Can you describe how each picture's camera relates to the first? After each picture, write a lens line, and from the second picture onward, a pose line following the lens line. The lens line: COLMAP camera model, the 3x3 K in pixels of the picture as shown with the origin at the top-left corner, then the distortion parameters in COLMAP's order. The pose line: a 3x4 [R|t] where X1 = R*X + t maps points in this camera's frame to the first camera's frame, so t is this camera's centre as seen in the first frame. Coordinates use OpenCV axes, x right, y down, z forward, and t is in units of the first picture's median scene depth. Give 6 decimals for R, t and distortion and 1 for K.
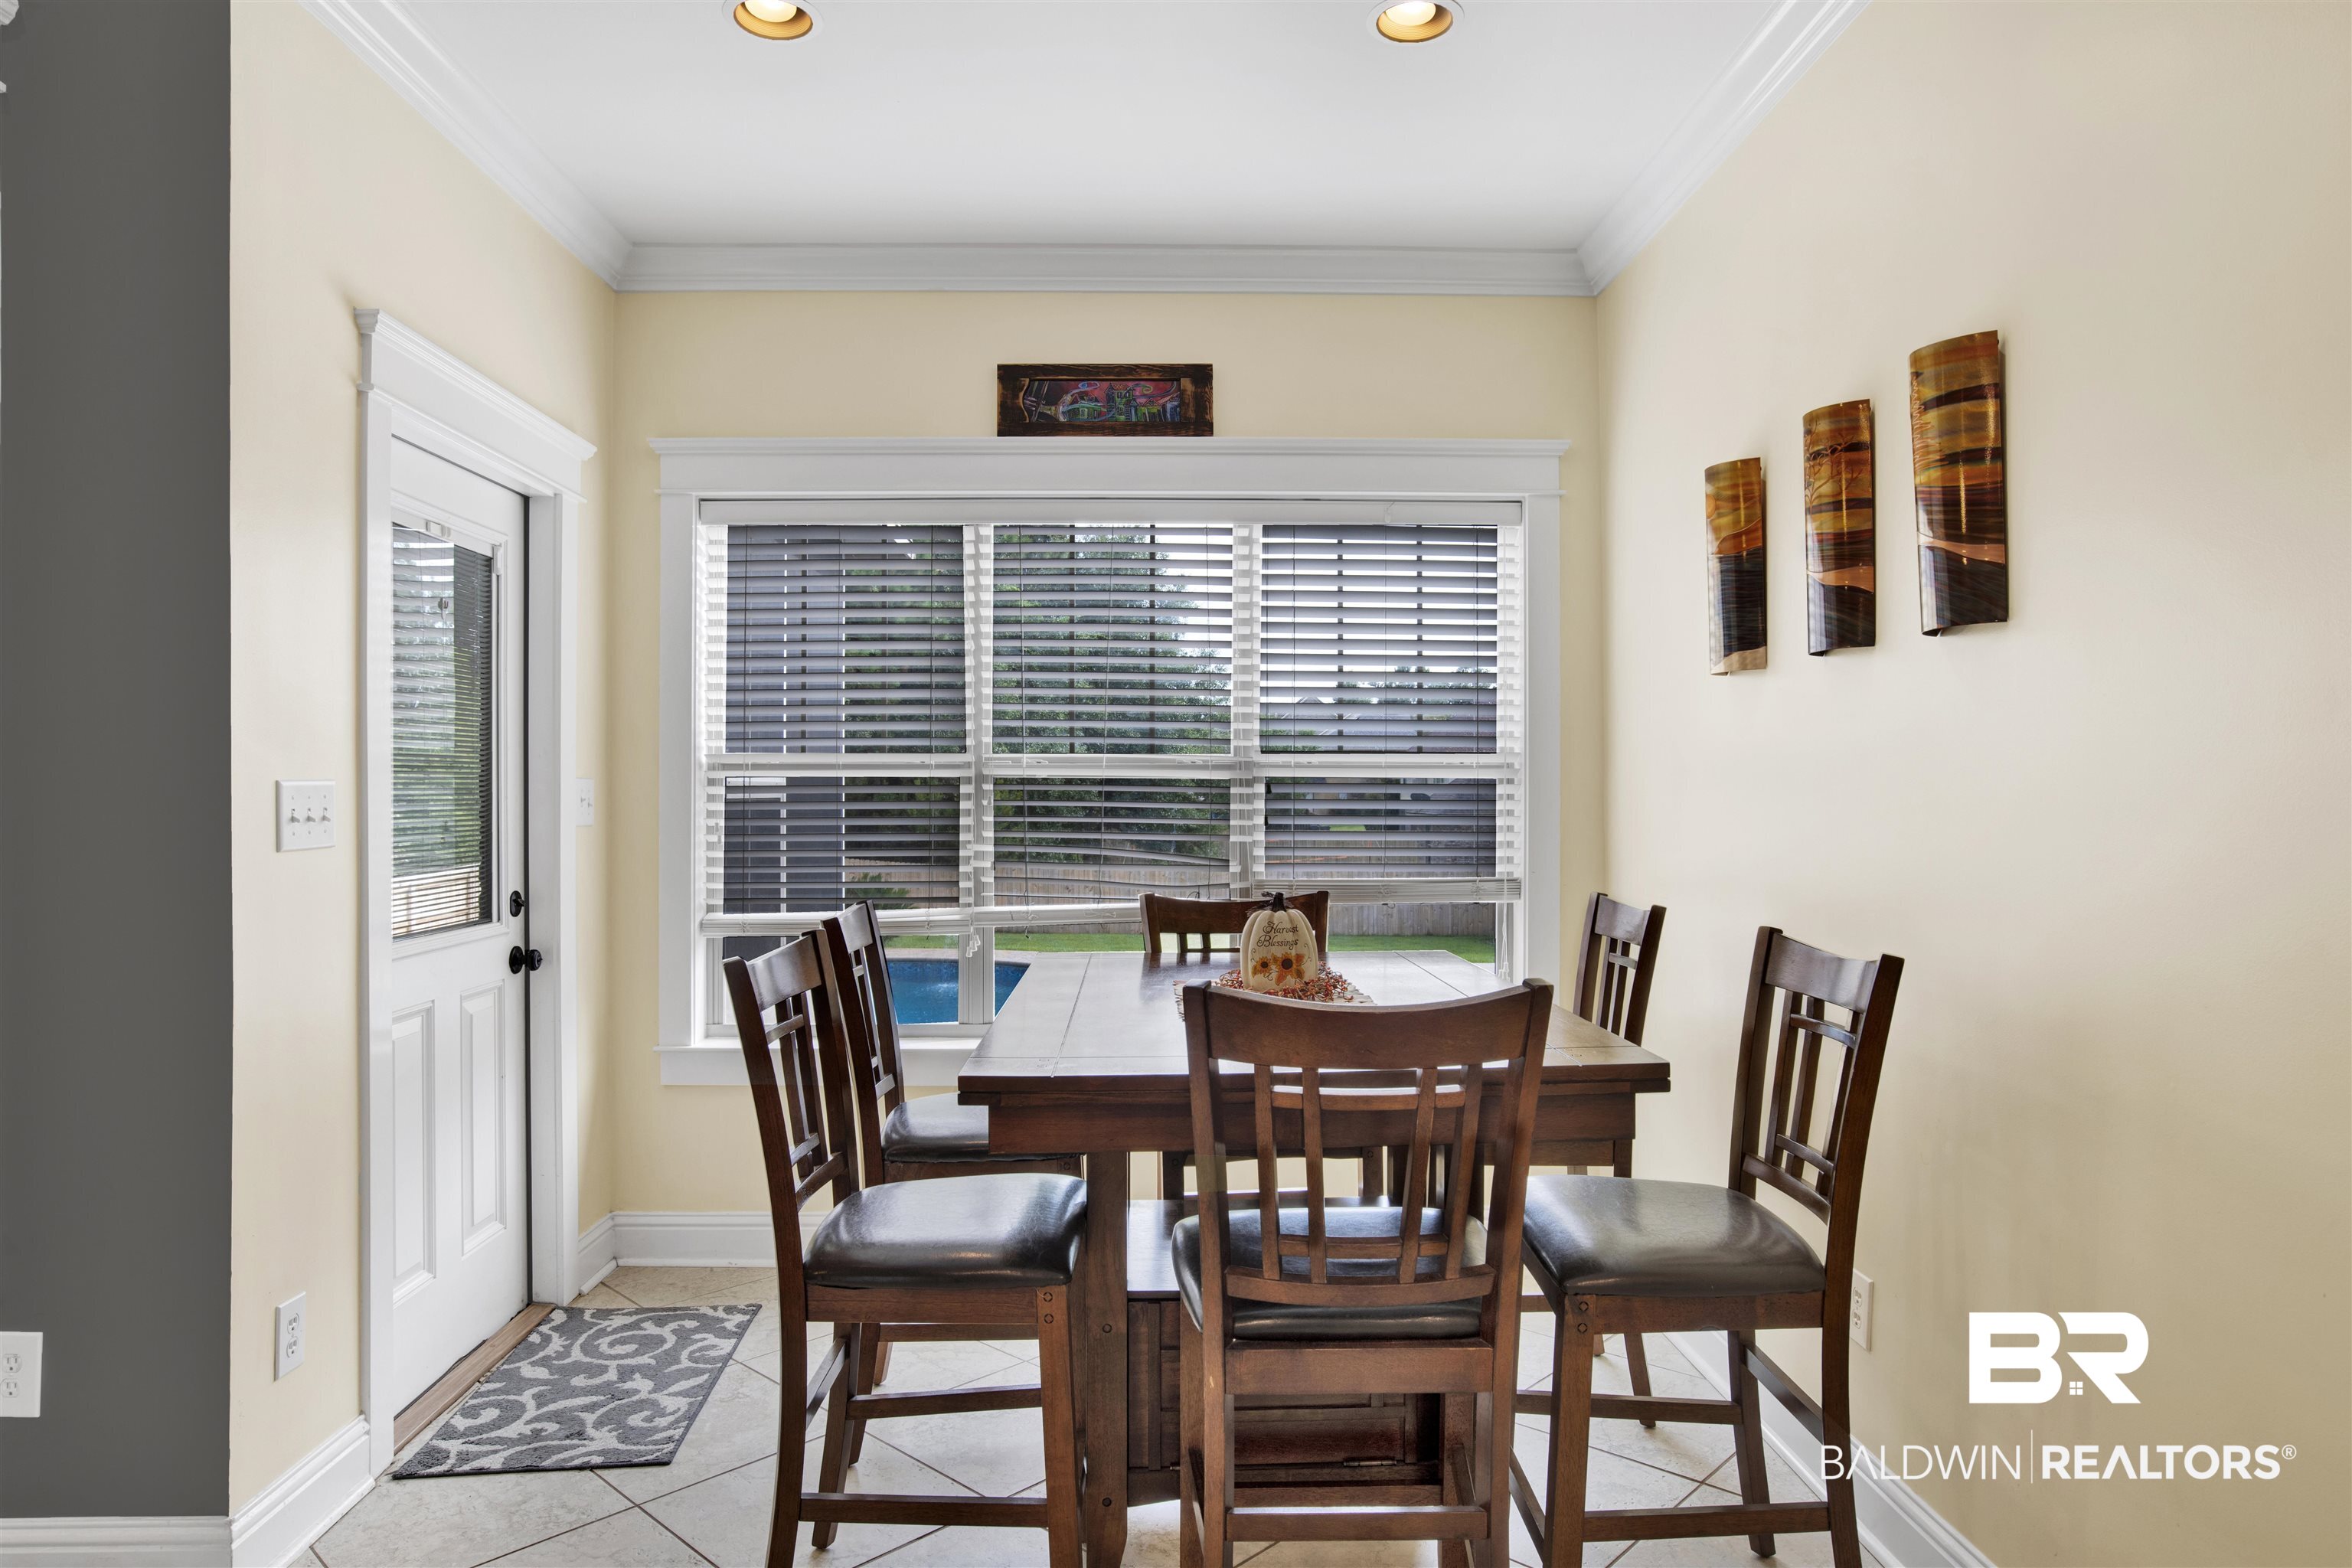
lens RADIAL K [[1379.9, 0, 1179.4], [0, 1379.9, 797.4], [0, 0, 1]] dist [-0.060290, 0.020063]
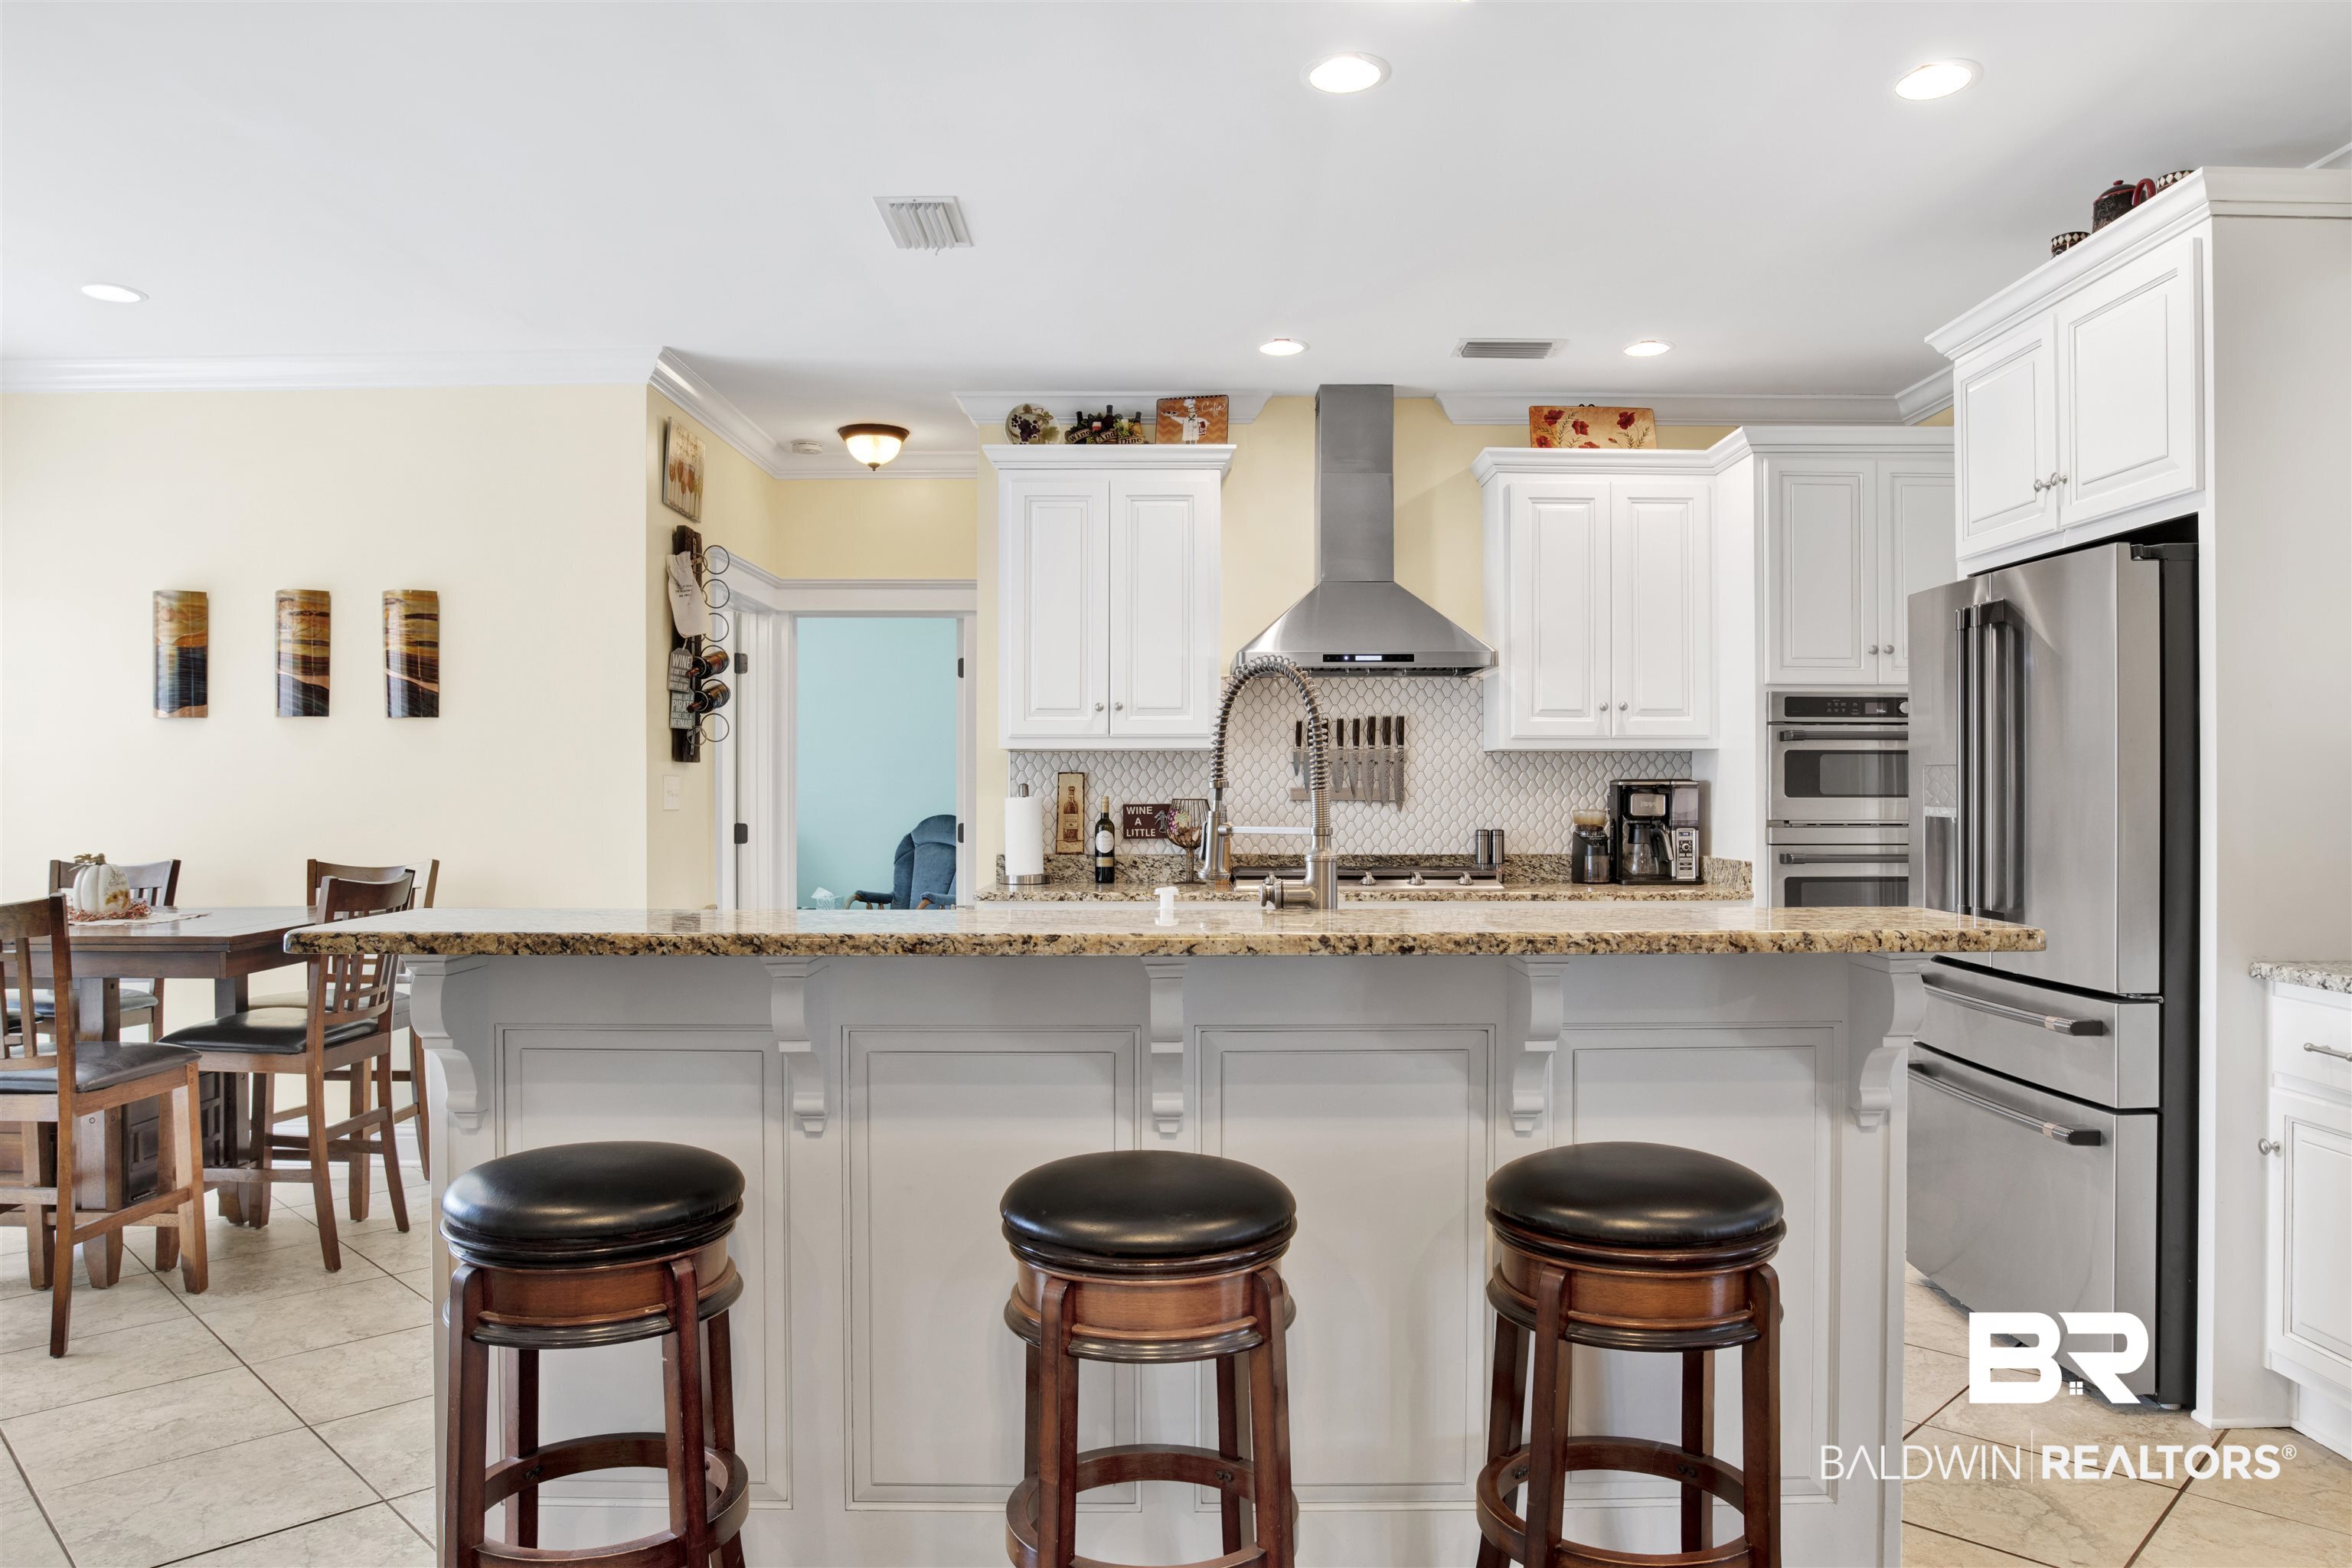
lens RADIAL K [[1582.0, 0, 1188.2], [0, 1582.0, 792.7], [0, 0, 1]] dist [-0.064402, 0.022579]
pose [[0.019231, 0.003169, 0.999810, -1.709921], [0.003795, 0.999988, -0.003242, 0.010928], [-0.999808, 0.003857, 0.019219, -0.286792]]
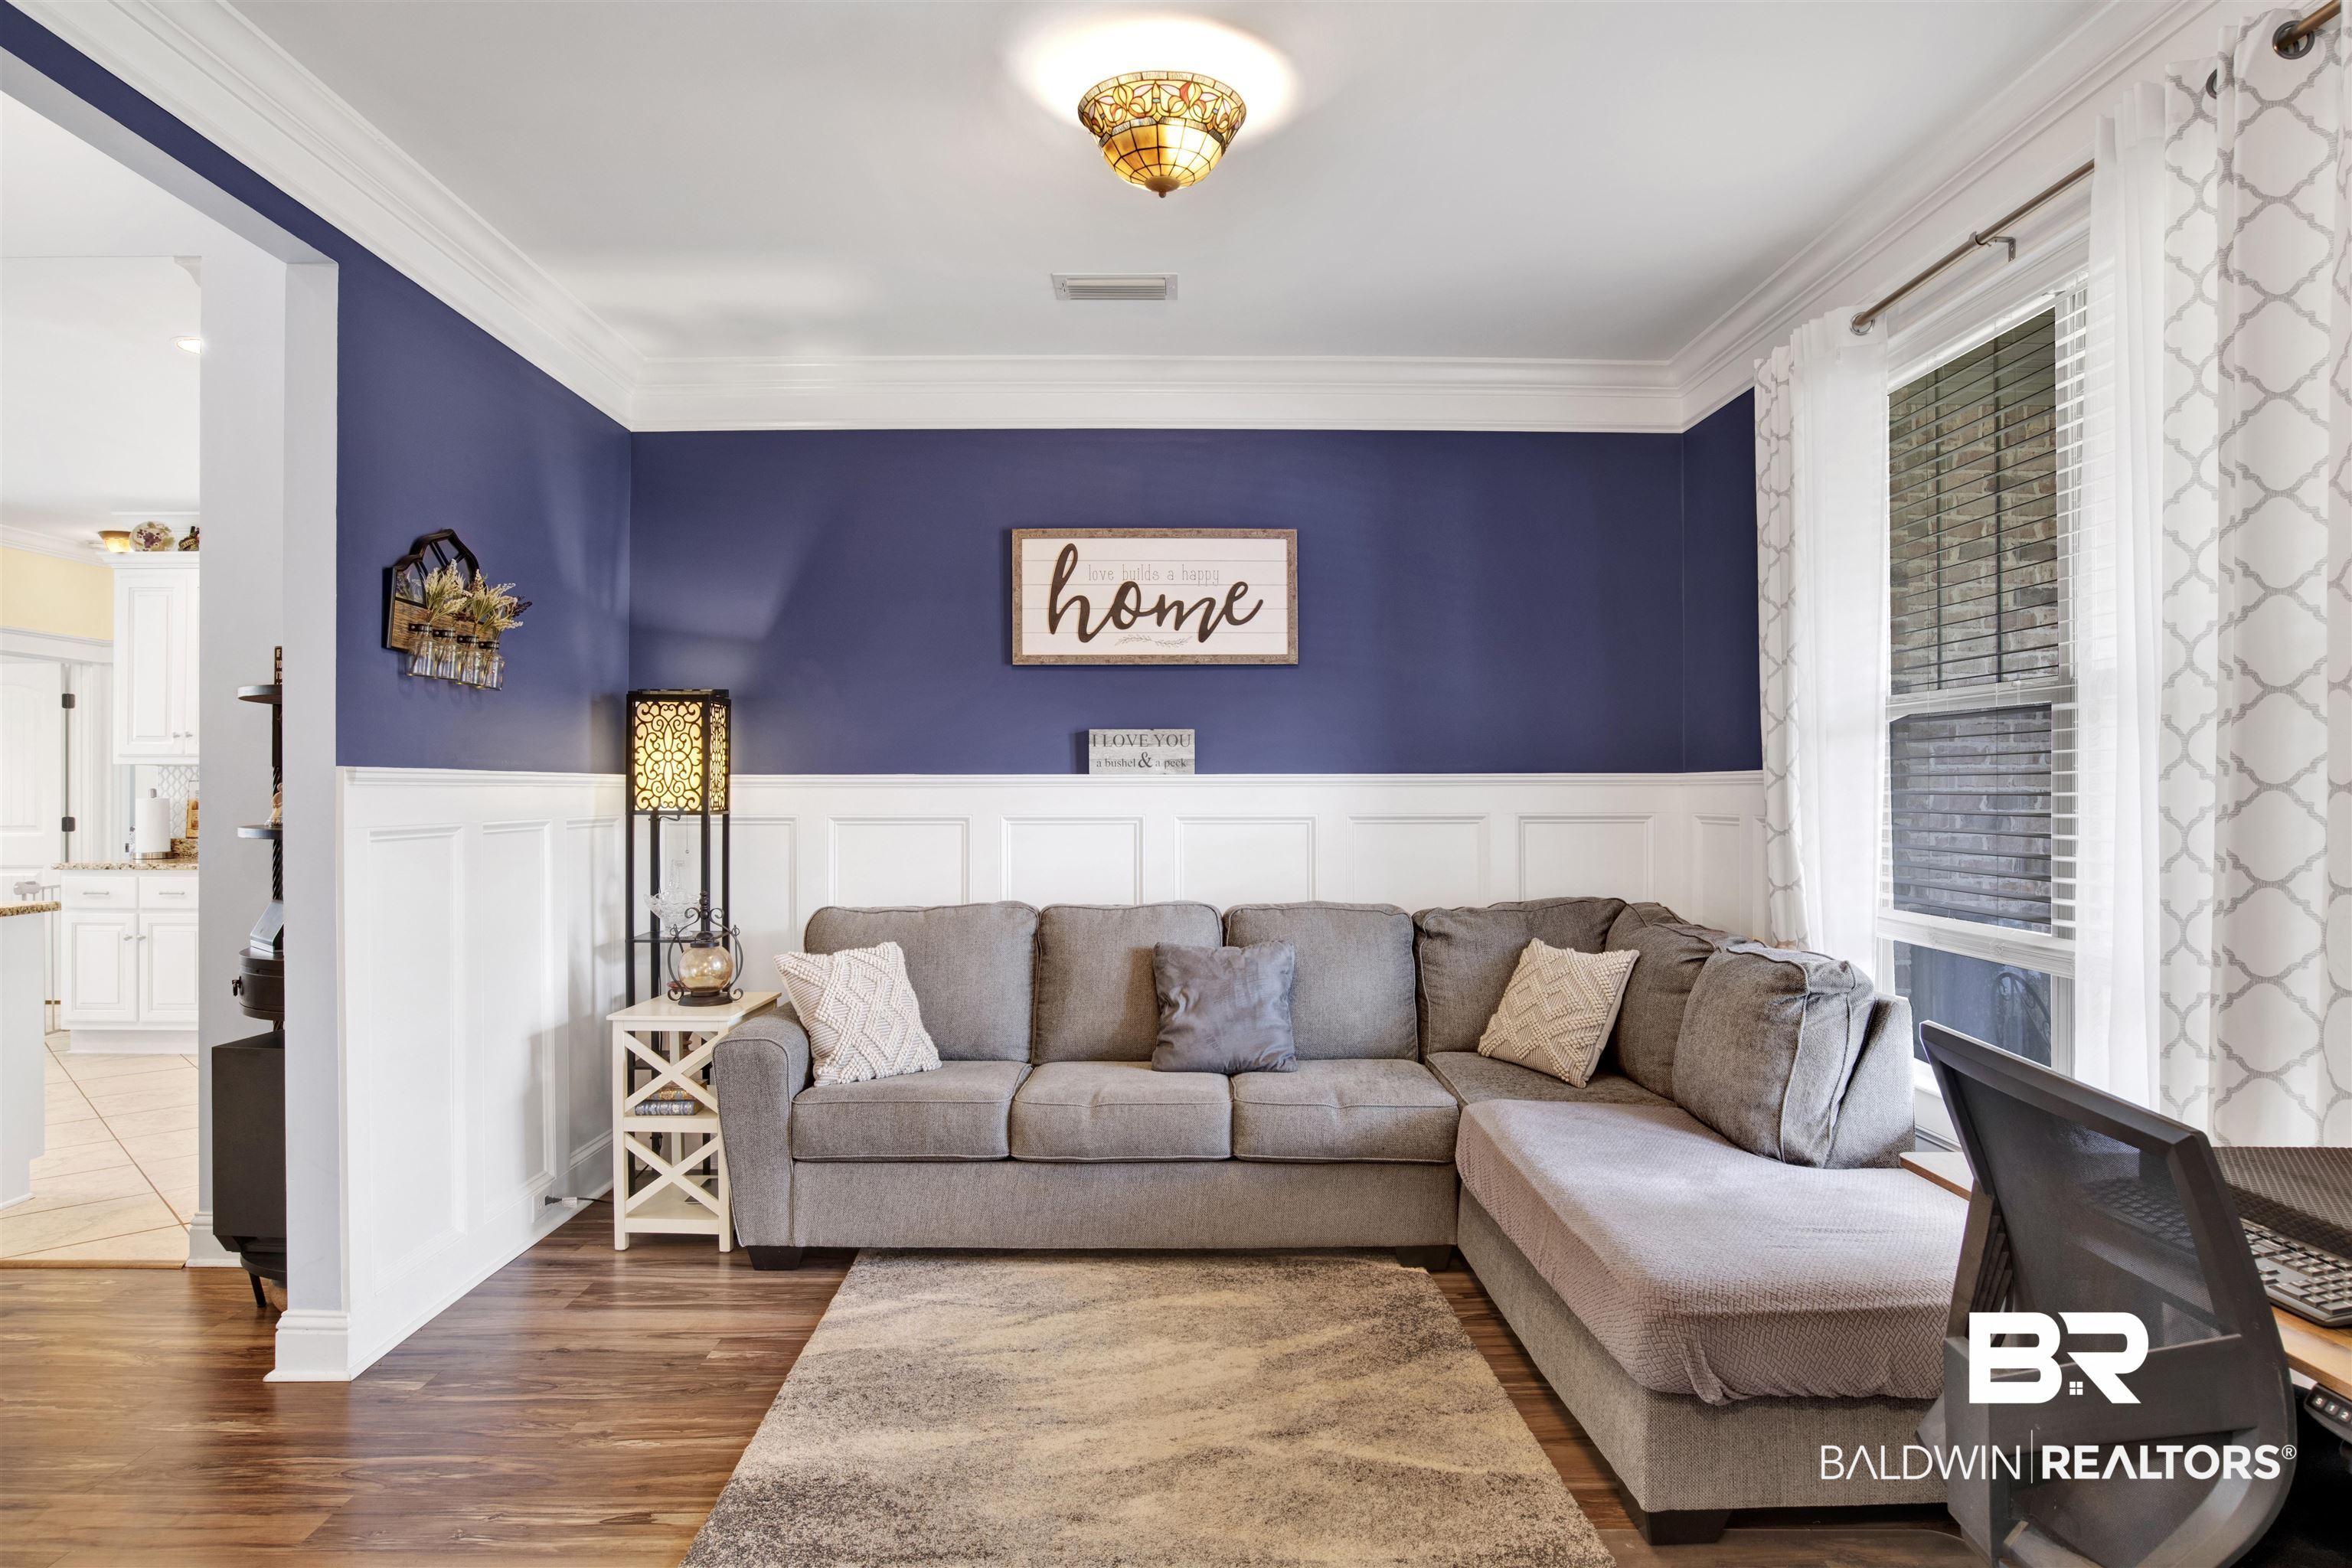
lens RADIAL K [[1379.9, 0, 1171.0], [0, 1379.9, 800.0], [0, 0, 1]] dist [-0.060290, 0.020063]
pose [[0.019895, -0.000926, 0.999802, -2.175945], [0.002417, 0.999997, 0.000878, 0.015862], [-0.999799, 0.002399, 0.019897, -2.276914]]
